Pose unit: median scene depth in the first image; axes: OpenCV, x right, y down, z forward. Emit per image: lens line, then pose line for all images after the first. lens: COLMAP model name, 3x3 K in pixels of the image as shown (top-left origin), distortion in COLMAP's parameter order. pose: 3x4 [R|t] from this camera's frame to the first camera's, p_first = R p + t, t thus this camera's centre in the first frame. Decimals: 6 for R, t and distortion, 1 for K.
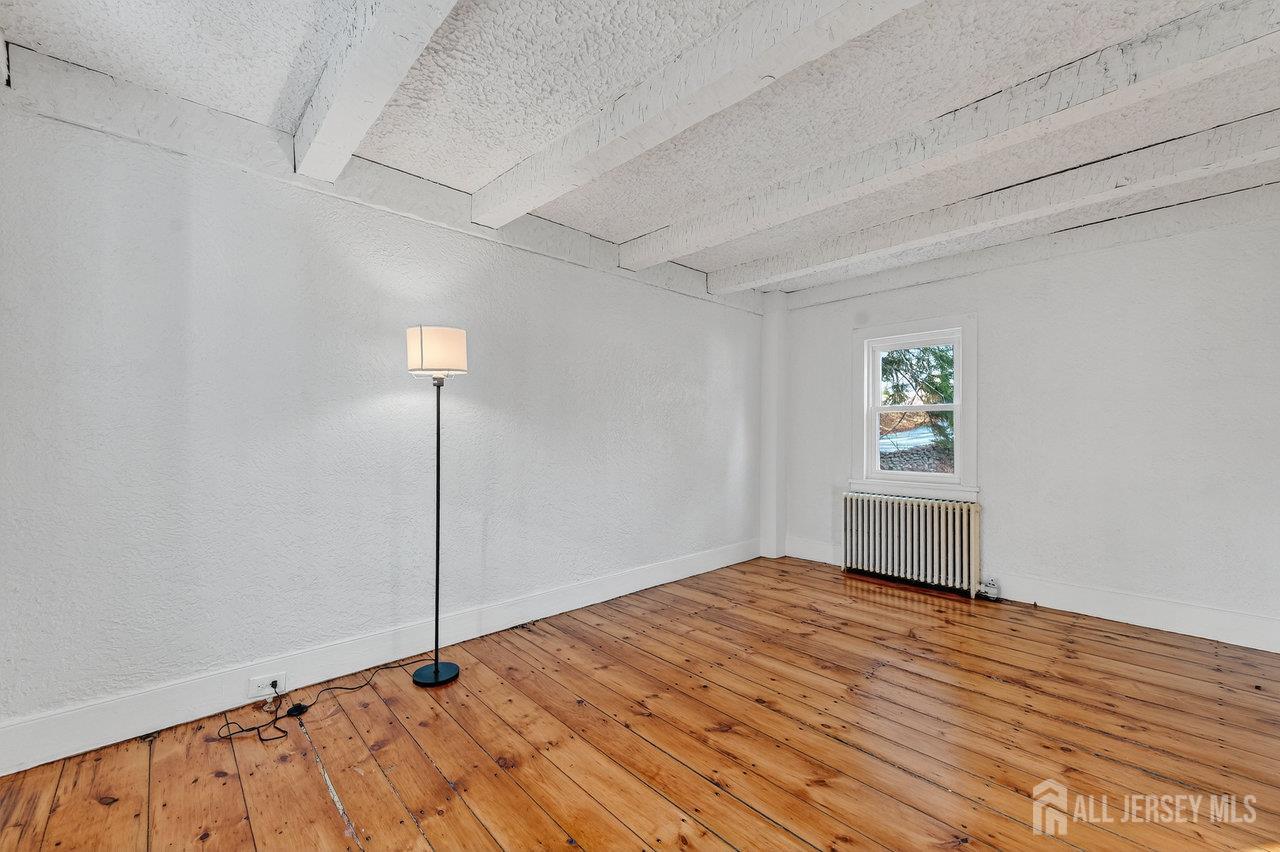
lens RADIAL K [[524.3, 0, 646.1], [0, 524.3, 424.9], [0, 0, 1]] dist [0.003928, 0.000227]
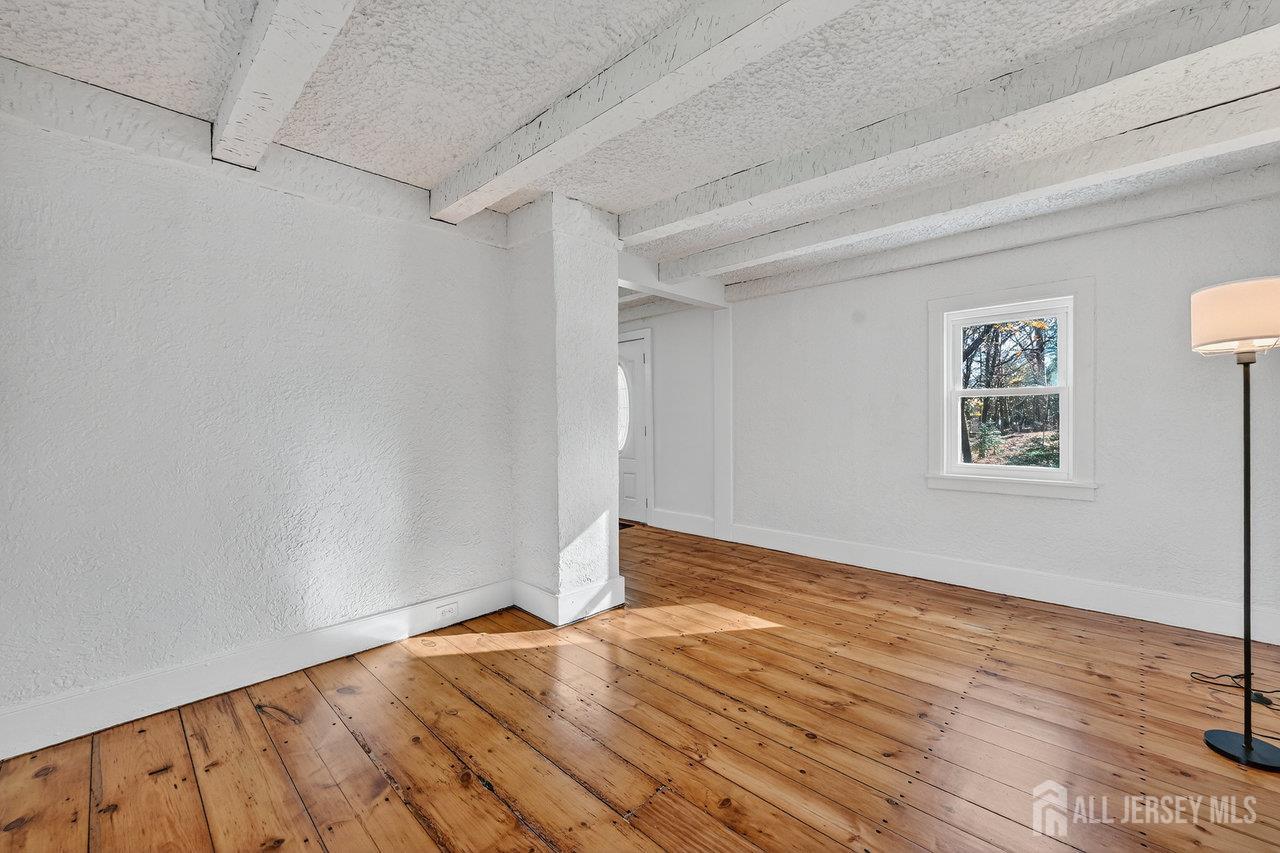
lens RADIAL K [[524.3, 0, 638.1], [0, 524.3, 424.8], [0, 0, 1]] dist [0.003928, 0.000227]
pose [[-0.999362, 0.003427, -0.035548, 0.494727], [0.003301, 0.999988, 0.003612, 0.006039], [0.035560, 0.003493, -0.999361, 1.720744]]
